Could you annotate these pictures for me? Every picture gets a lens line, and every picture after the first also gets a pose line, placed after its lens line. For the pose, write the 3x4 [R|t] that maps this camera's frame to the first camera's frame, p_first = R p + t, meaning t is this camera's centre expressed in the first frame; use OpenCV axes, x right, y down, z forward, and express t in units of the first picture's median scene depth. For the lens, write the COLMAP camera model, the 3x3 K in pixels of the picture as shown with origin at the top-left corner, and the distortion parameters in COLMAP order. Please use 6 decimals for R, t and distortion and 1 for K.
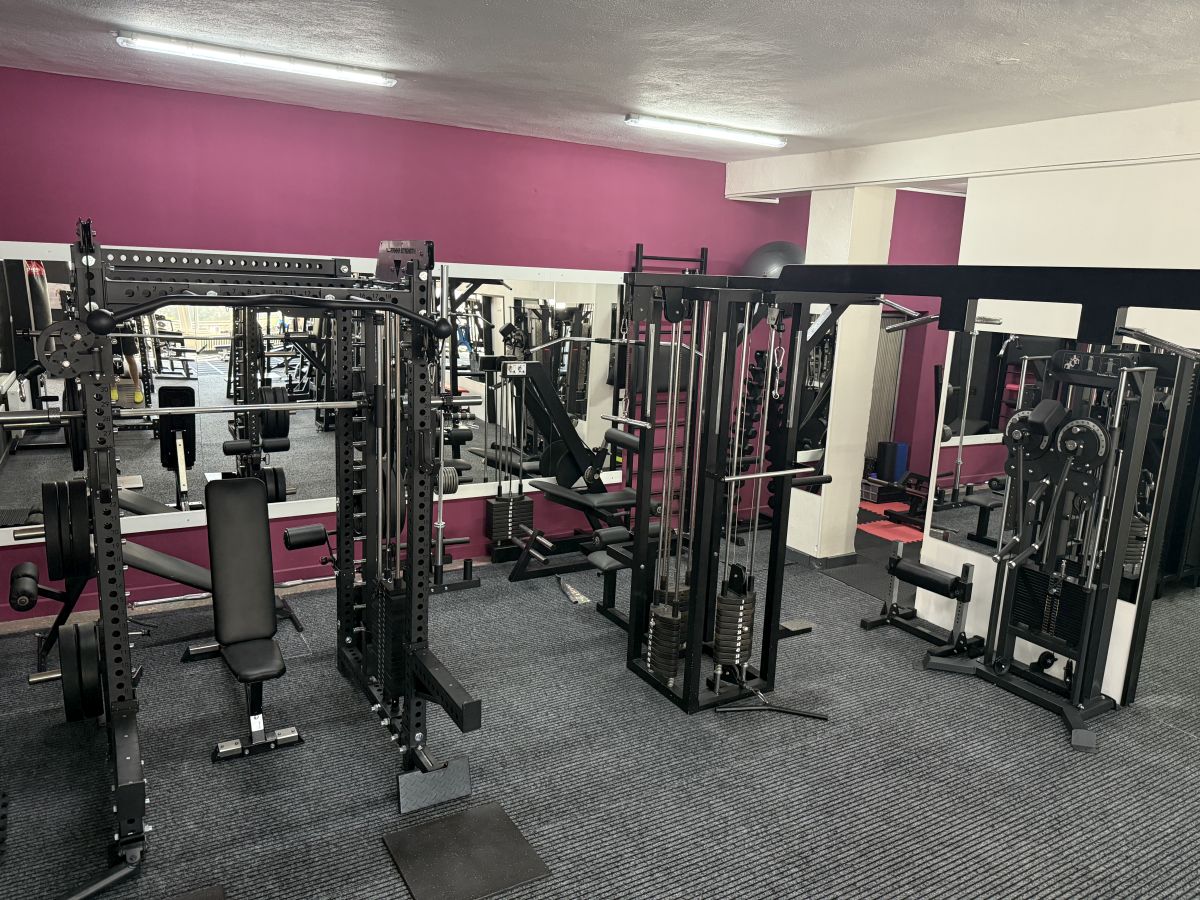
lens RADIAL K [[851.4, 0, 611.7], [0, 851.4, 445.3], [0, 0, 1]] dist [0.026997, -0.030852]
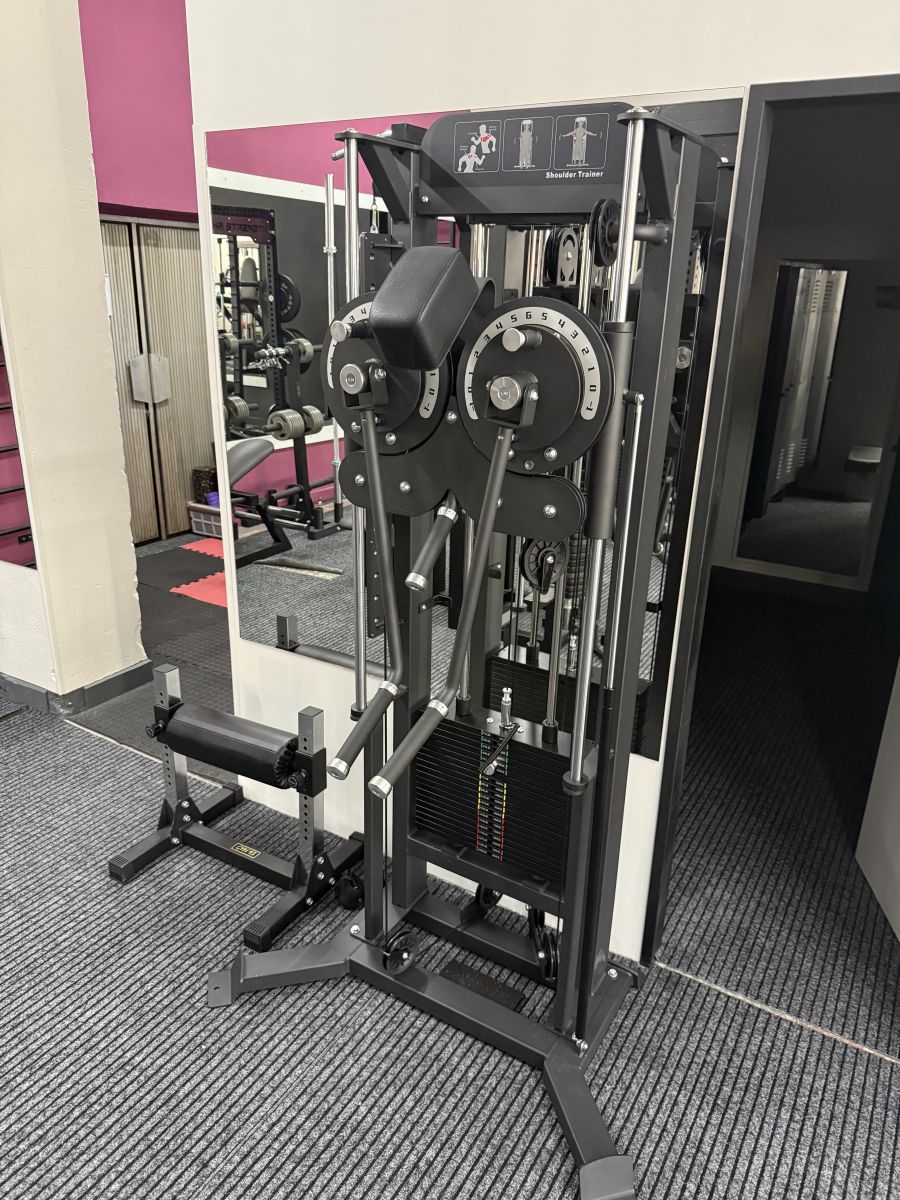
lens RADIAL K [[851.4, 0, 452.7], [0, 851.4, 593.7], [0, 0, 1]] dist [0.026997, -0.030852]
pose [[0.883357, -0.178405, 0.433419, 0.351353], [0.106682, 0.976984, 0.184718, 0.011300], [-0.456398, -0.116934, 0.882059, 0.685071]]
